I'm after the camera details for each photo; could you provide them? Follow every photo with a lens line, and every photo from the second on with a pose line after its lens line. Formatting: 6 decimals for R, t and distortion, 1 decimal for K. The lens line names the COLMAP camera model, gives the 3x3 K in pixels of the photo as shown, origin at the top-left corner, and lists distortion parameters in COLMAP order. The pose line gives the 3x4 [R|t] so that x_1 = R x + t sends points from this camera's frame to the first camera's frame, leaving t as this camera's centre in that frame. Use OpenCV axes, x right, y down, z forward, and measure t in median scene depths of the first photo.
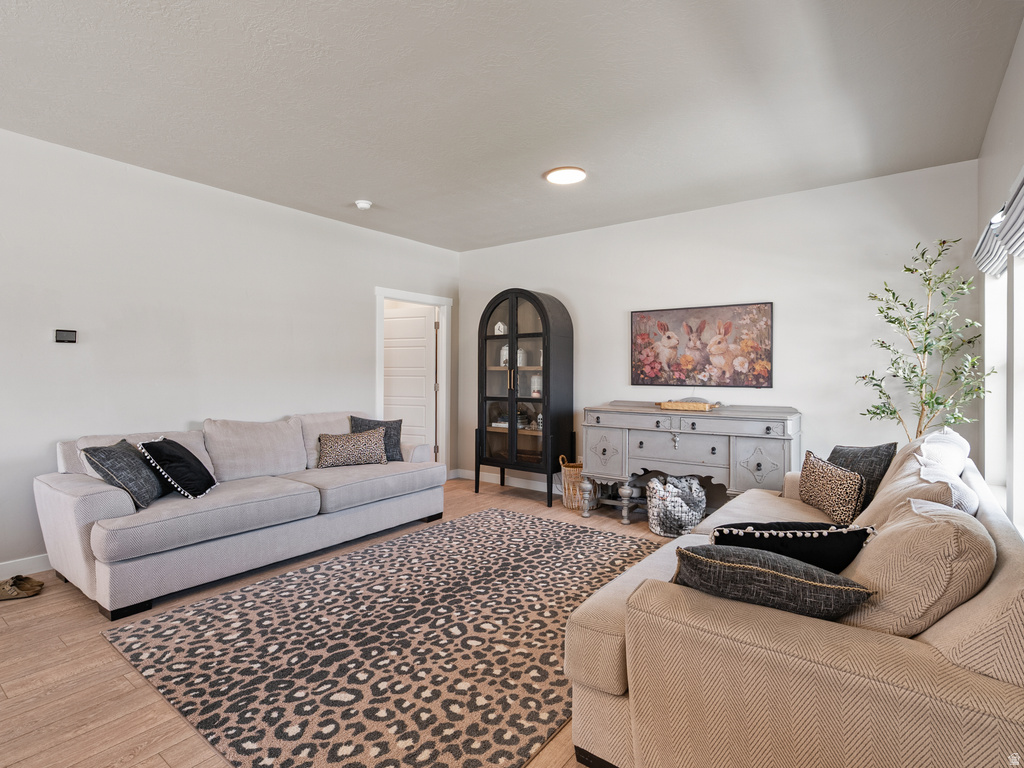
lens RADIAL K [[518.6, 0, 509.4], [0, 518.6, 376.8], [0, 0, 1]] dist [-0.007051, 0.001787]
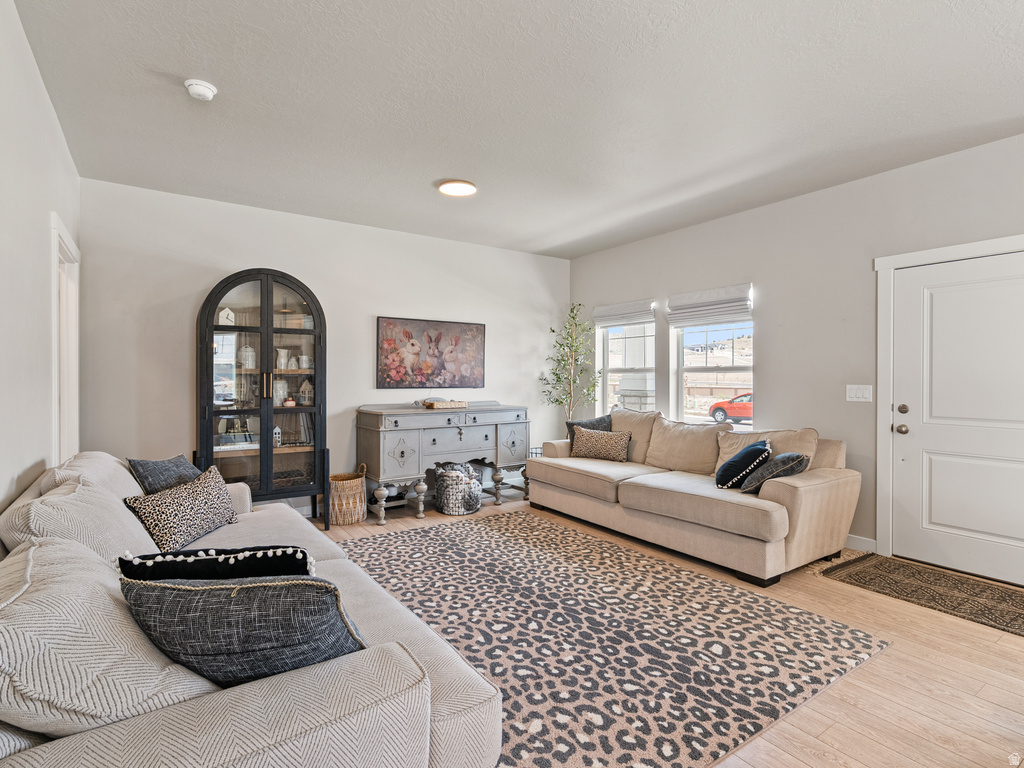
lens RADIAL K [[518.6, 0, 506.4], [0, 518.6, 382.7], [0, 0, 1]] dist [-0.007051, 0.001787]
pose [[0.324067, -0.012523, 0.945951, -1.018427], [0.006531, 0.999918, 0.011000, -0.008175], [-0.946012, 0.002613, 0.324122, 0.680597]]
